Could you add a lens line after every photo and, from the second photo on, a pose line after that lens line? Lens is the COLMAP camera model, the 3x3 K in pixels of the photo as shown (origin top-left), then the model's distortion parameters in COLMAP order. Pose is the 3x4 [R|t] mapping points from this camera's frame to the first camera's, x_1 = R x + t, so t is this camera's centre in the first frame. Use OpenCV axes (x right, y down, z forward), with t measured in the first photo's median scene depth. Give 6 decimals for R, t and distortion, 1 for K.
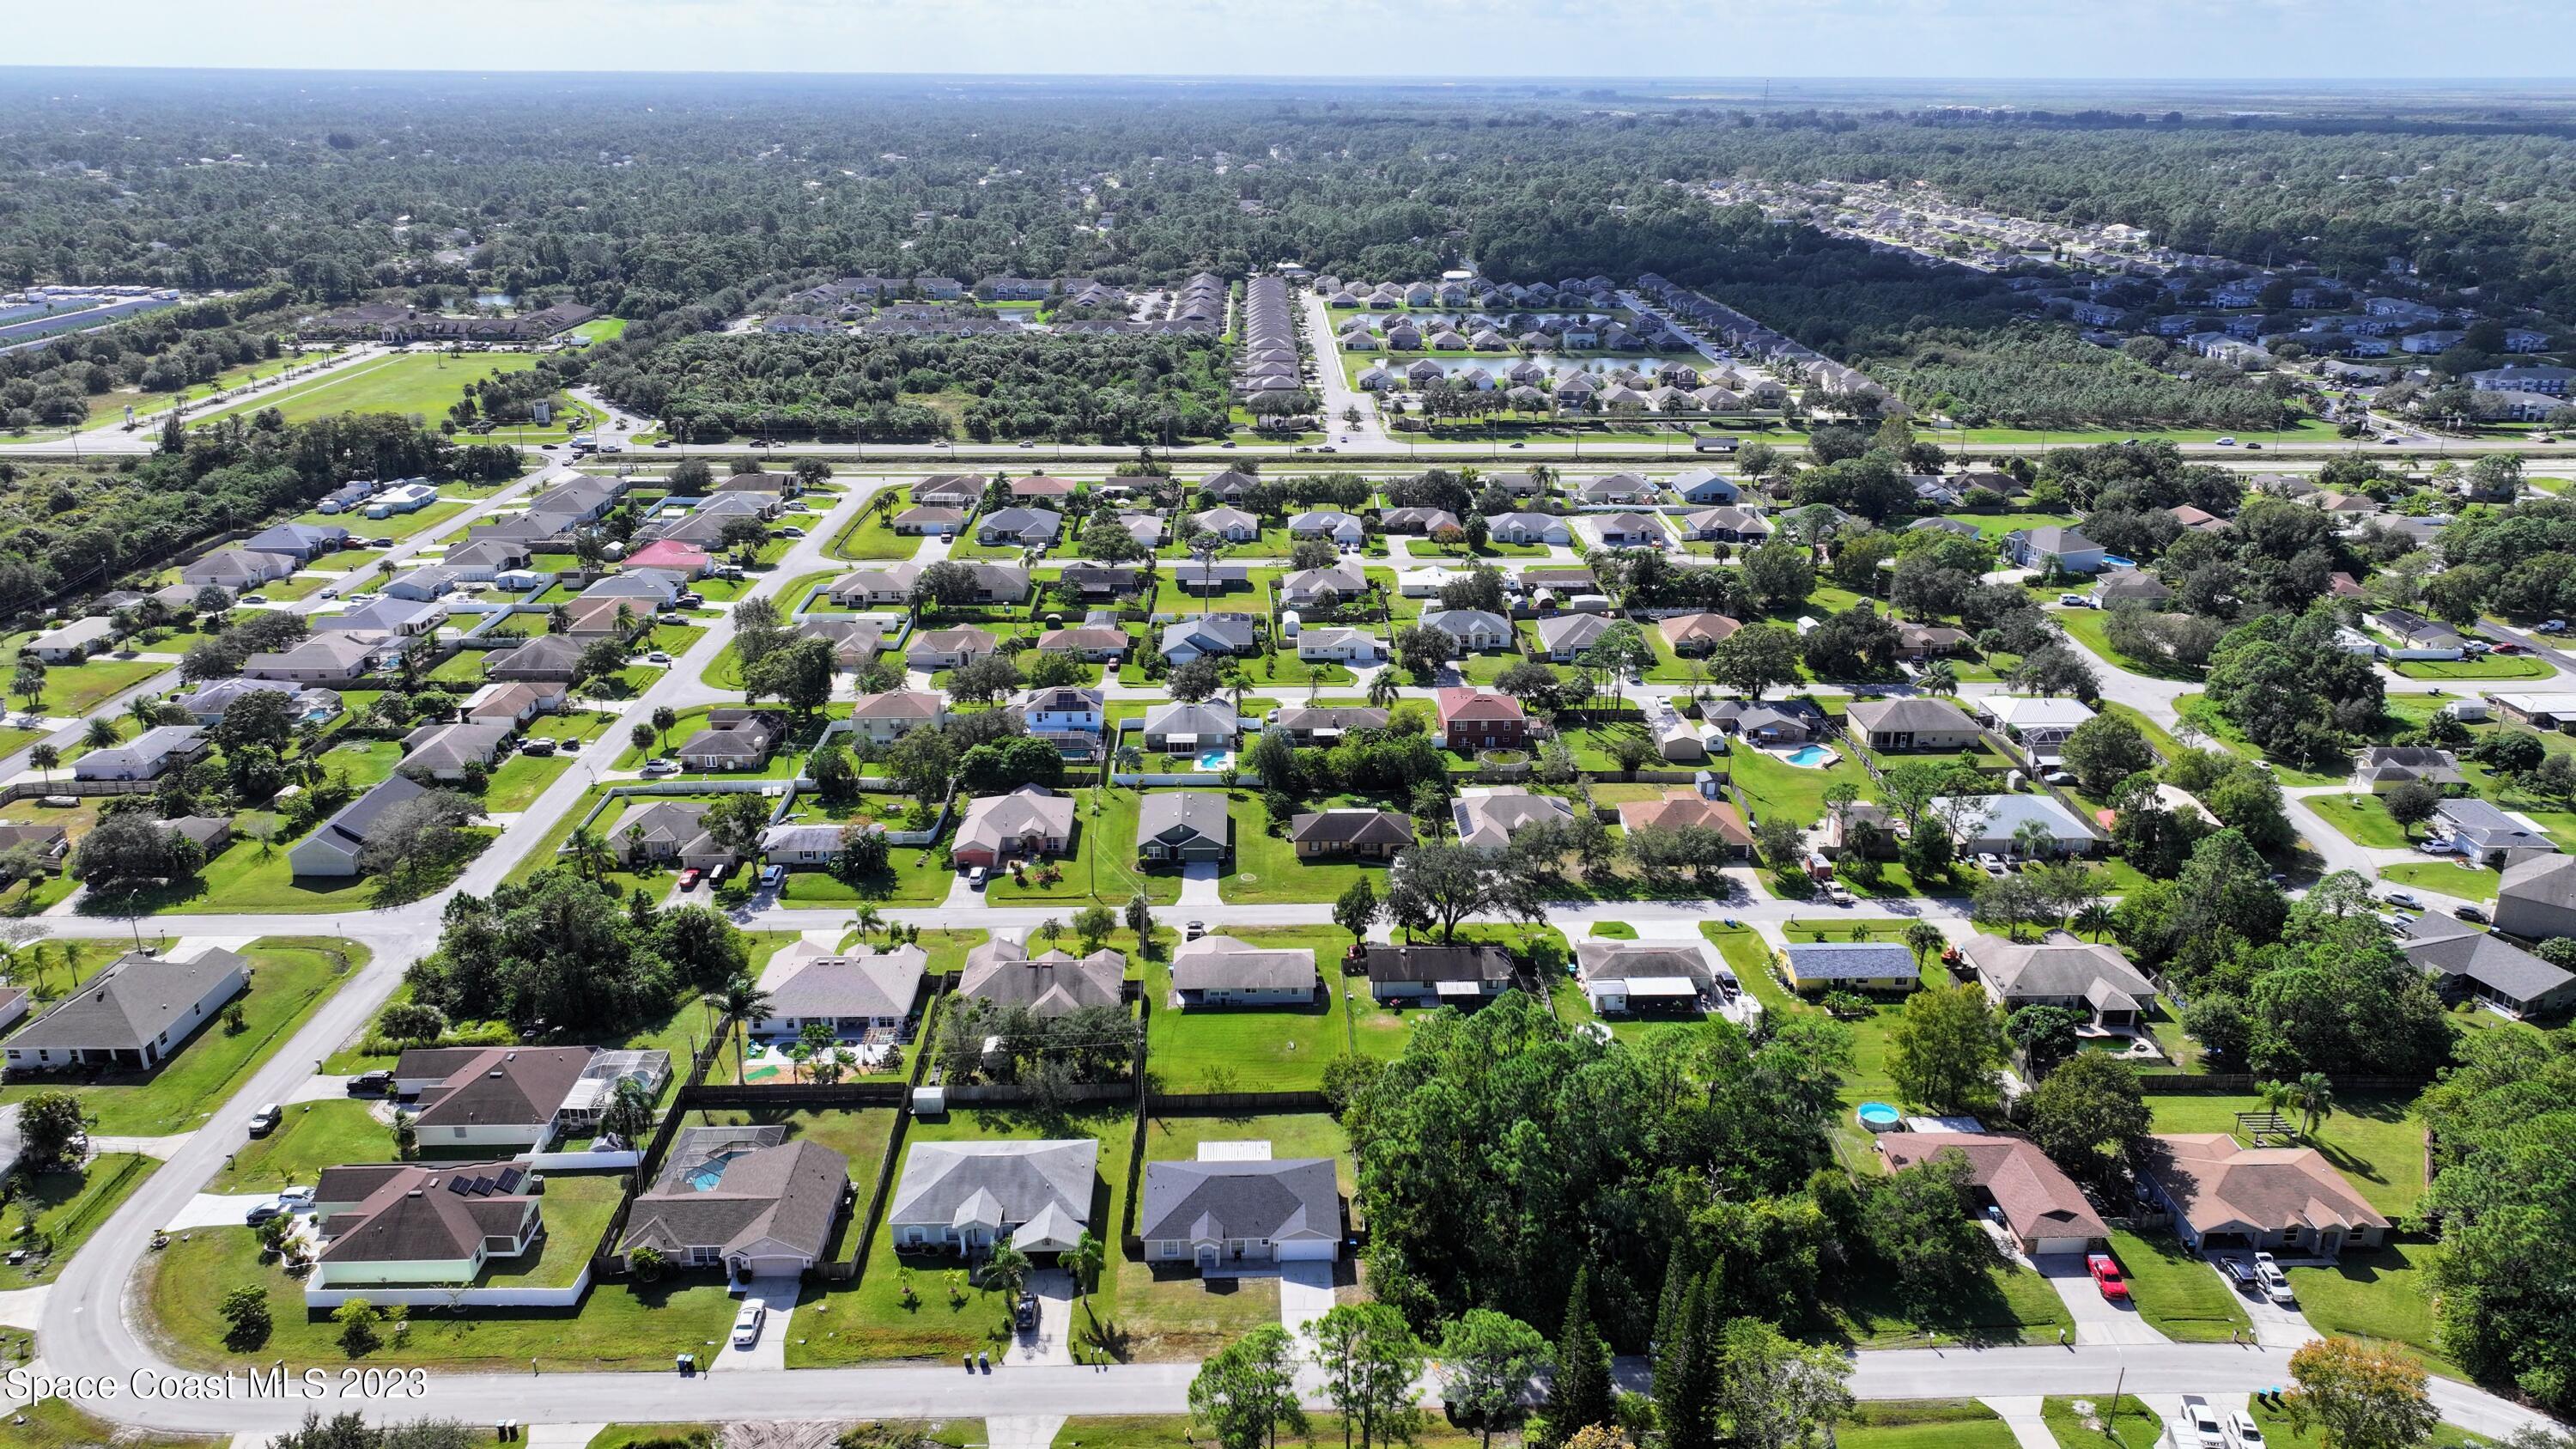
lens RADIAL K [[1796.7, 0, 1288.0], [0, 1796.7, 724.5], [0, 0, 1]] dist [0.022470, -0.000463]
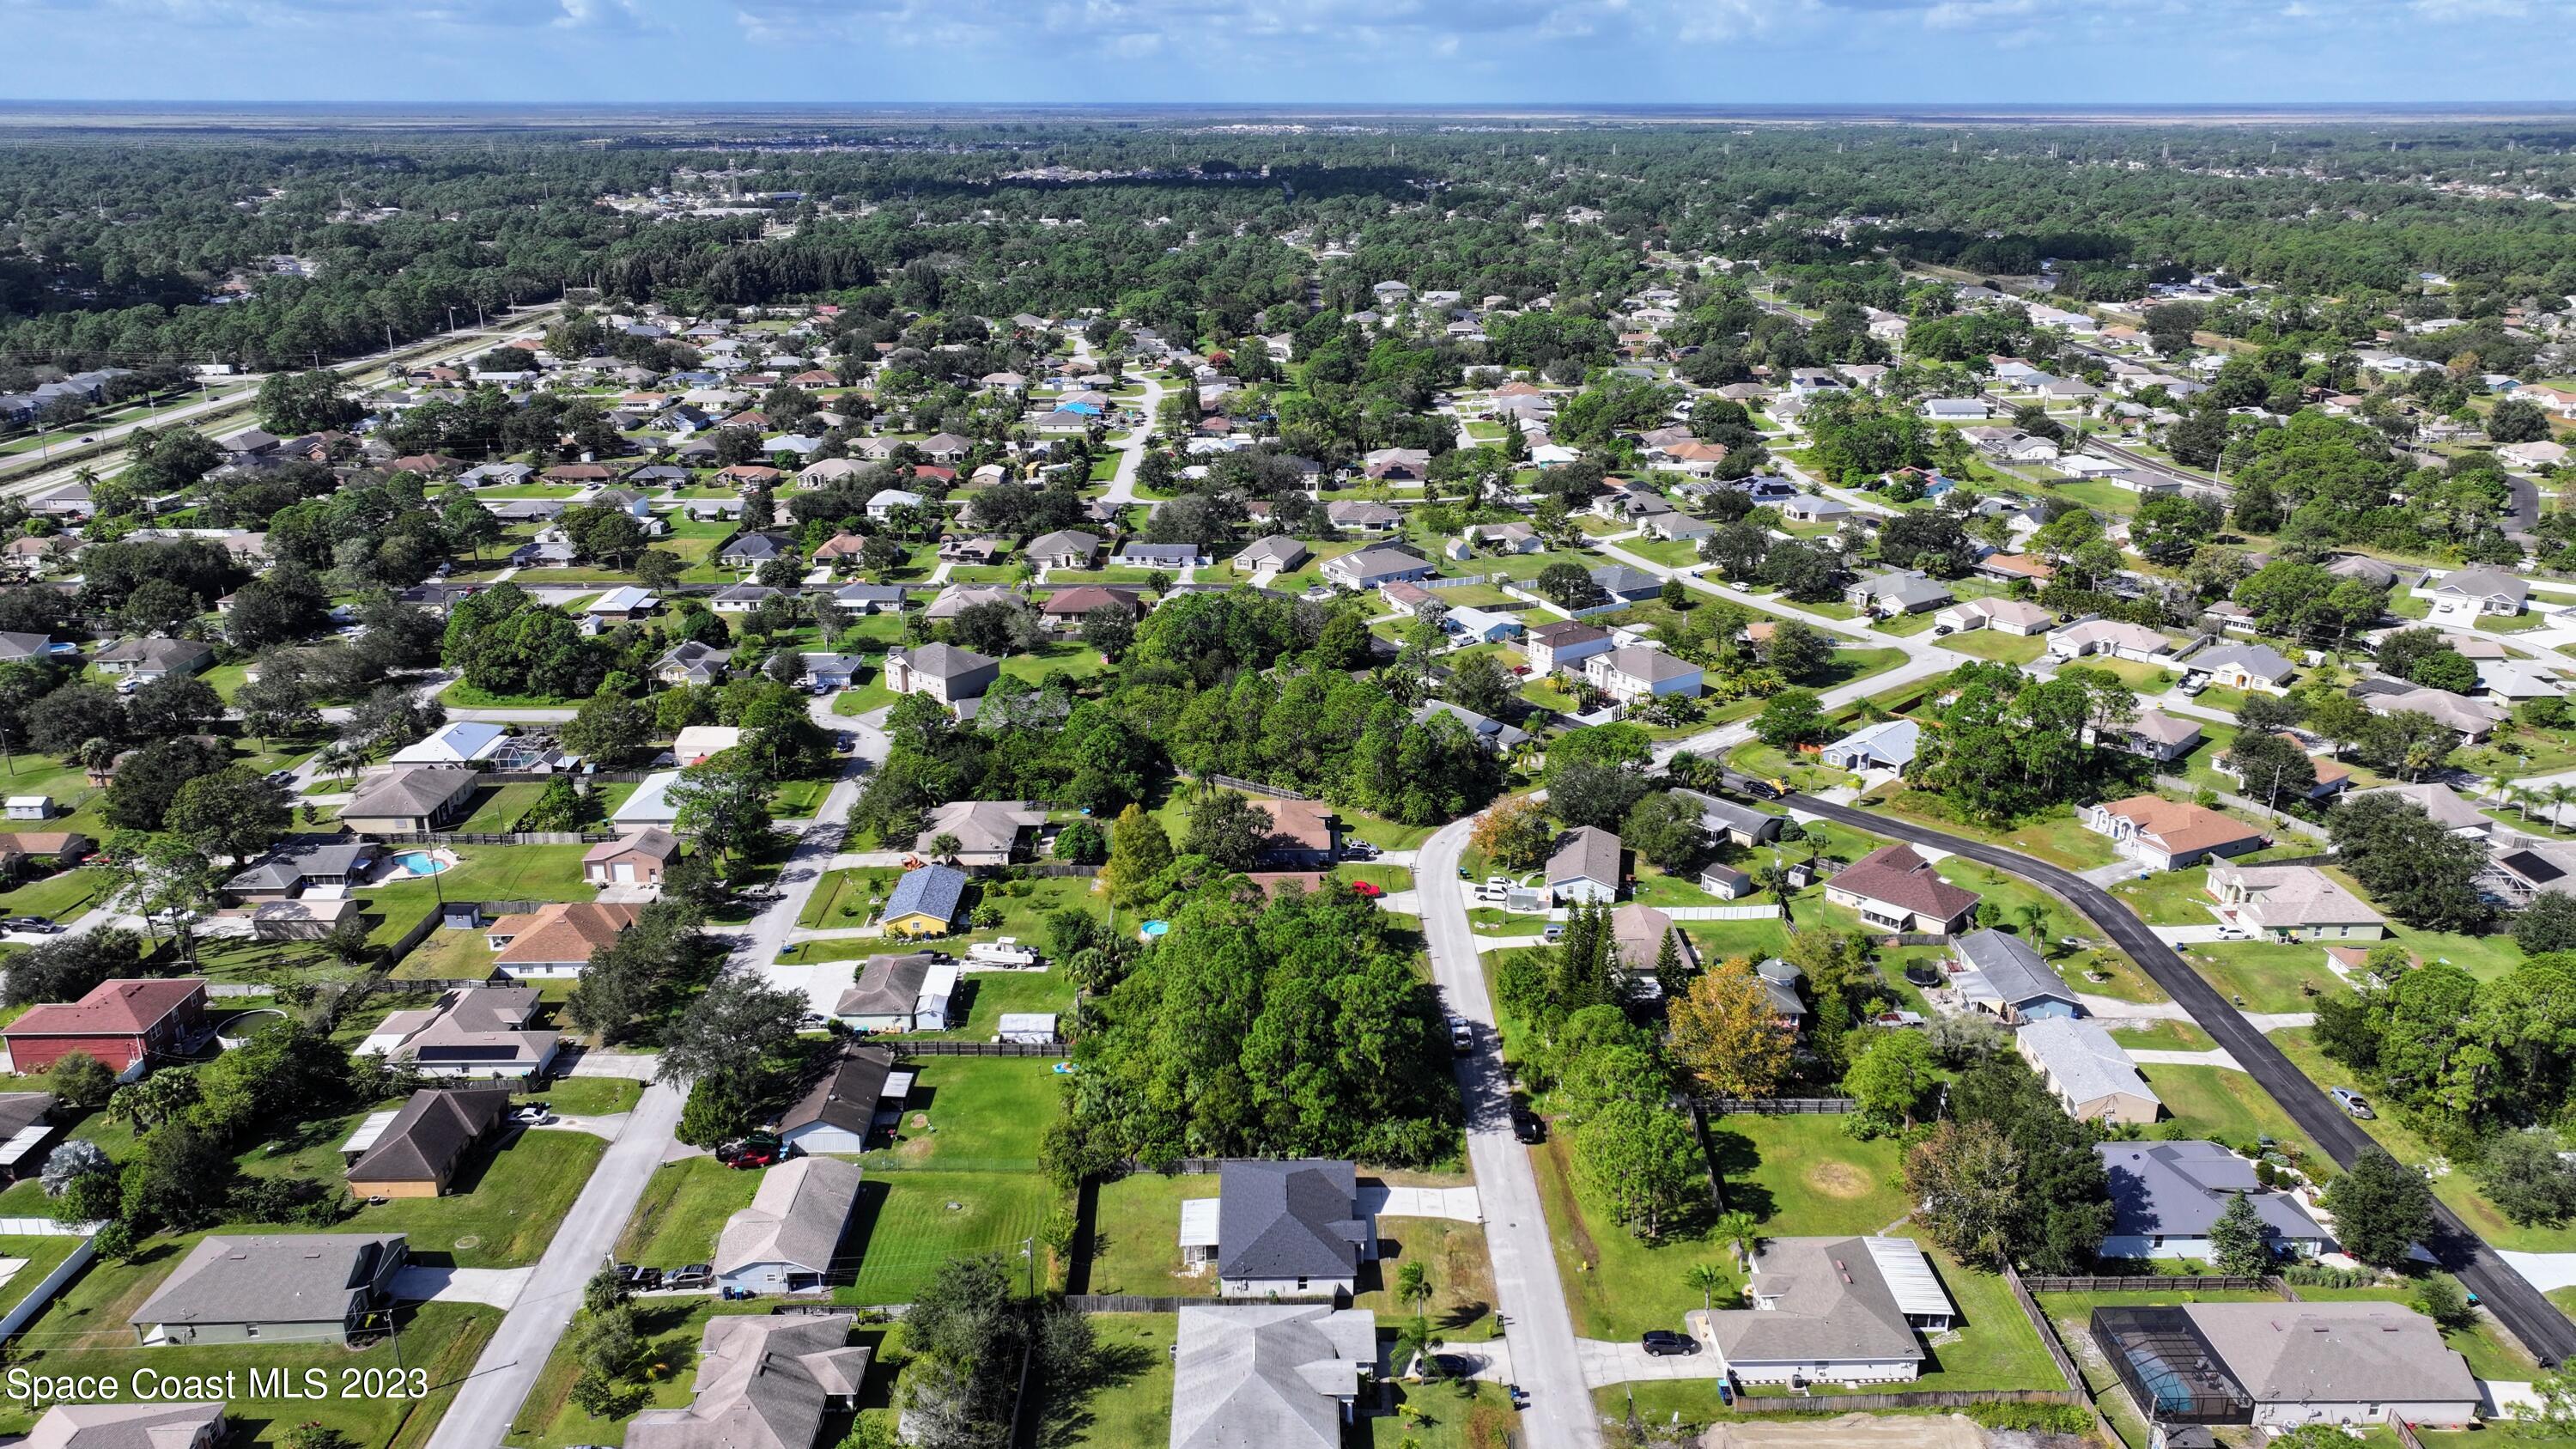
lens RADIAL K [[1796.7, 0, 1288.0], [0, 1796.7, 724.5], [0, 0, 1]] dist [0.022470, -0.000463]
pose [[0.008866, -0.329690, 0.944047, -0.910805], [0.343413, 0.887669, 0.306776, -0.294999], [-0.939143, 0.321478, 0.121090, 0.816959]]
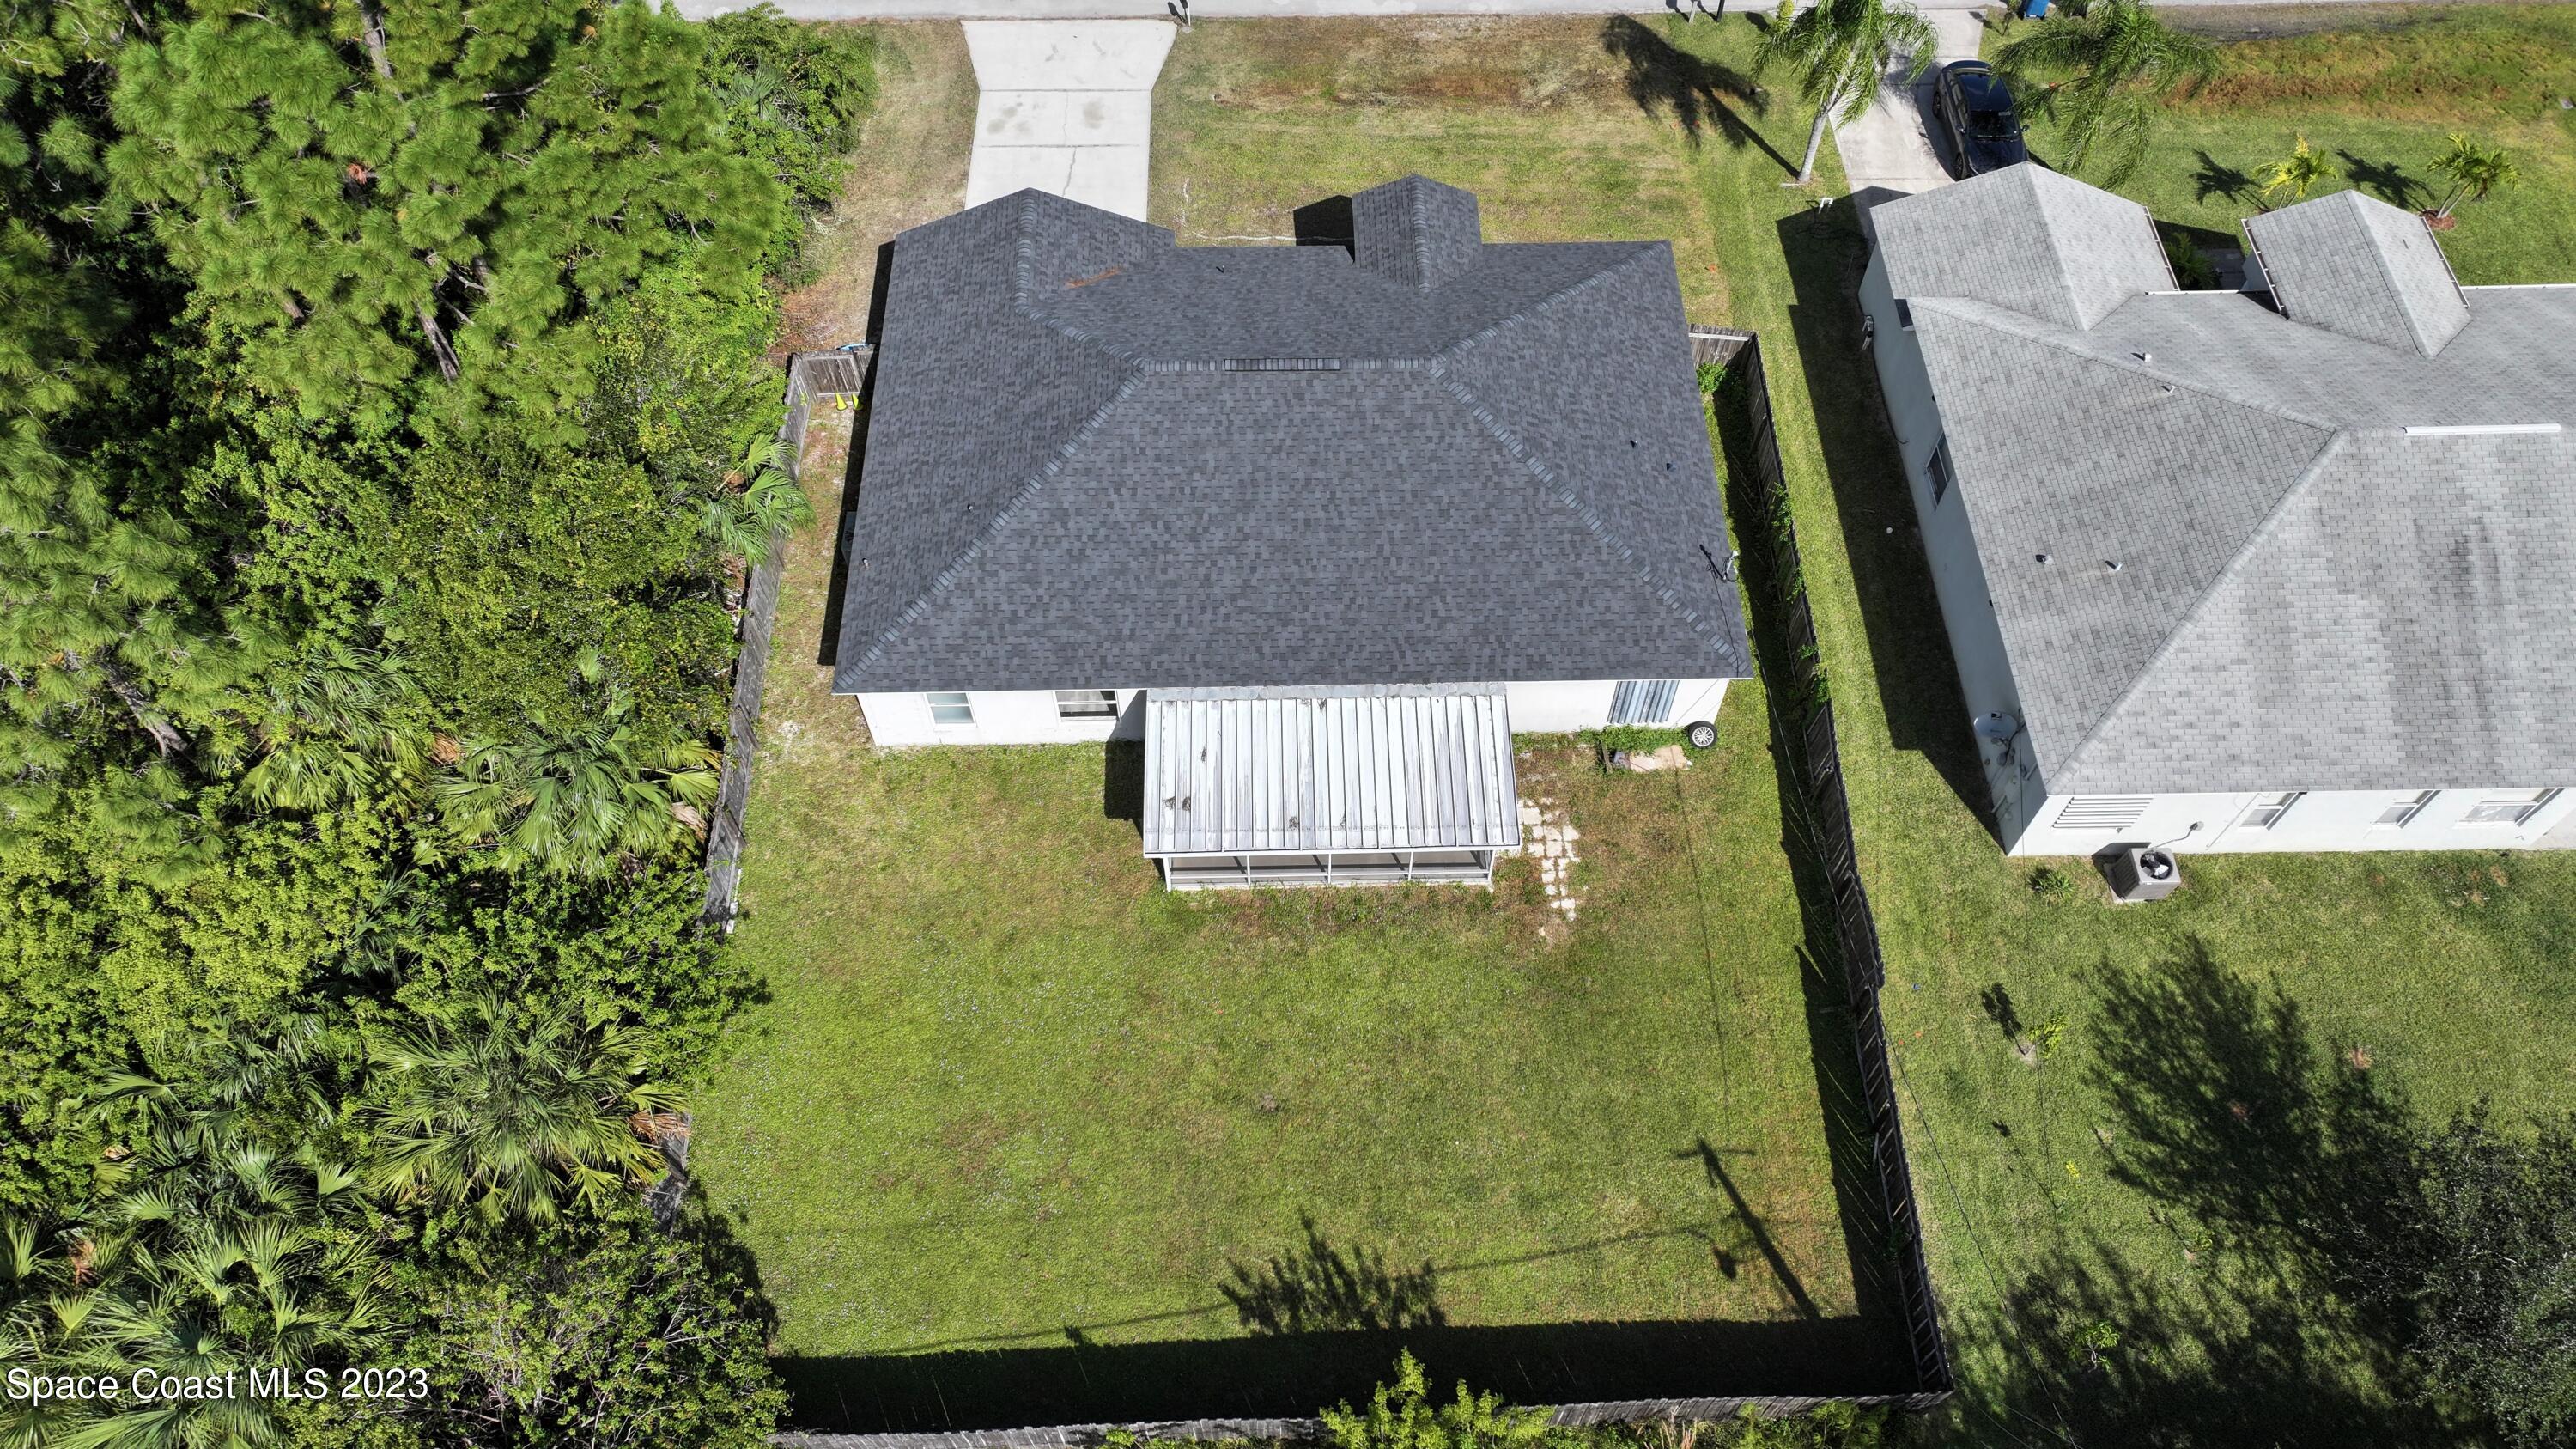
lens RADIAL K [[1805.3, 0, 1301.4], [0, 1805.3, 710.3], [0, 0, 1]] dist [0.001592, 0.002108]
pose [[-0.999978, -0.005135, -0.004167, -0.027577], [-0.005241, 0.231068, 0.972923, 0.048191], [-0.004033, 0.972924, -0.231090, 1.123287]]
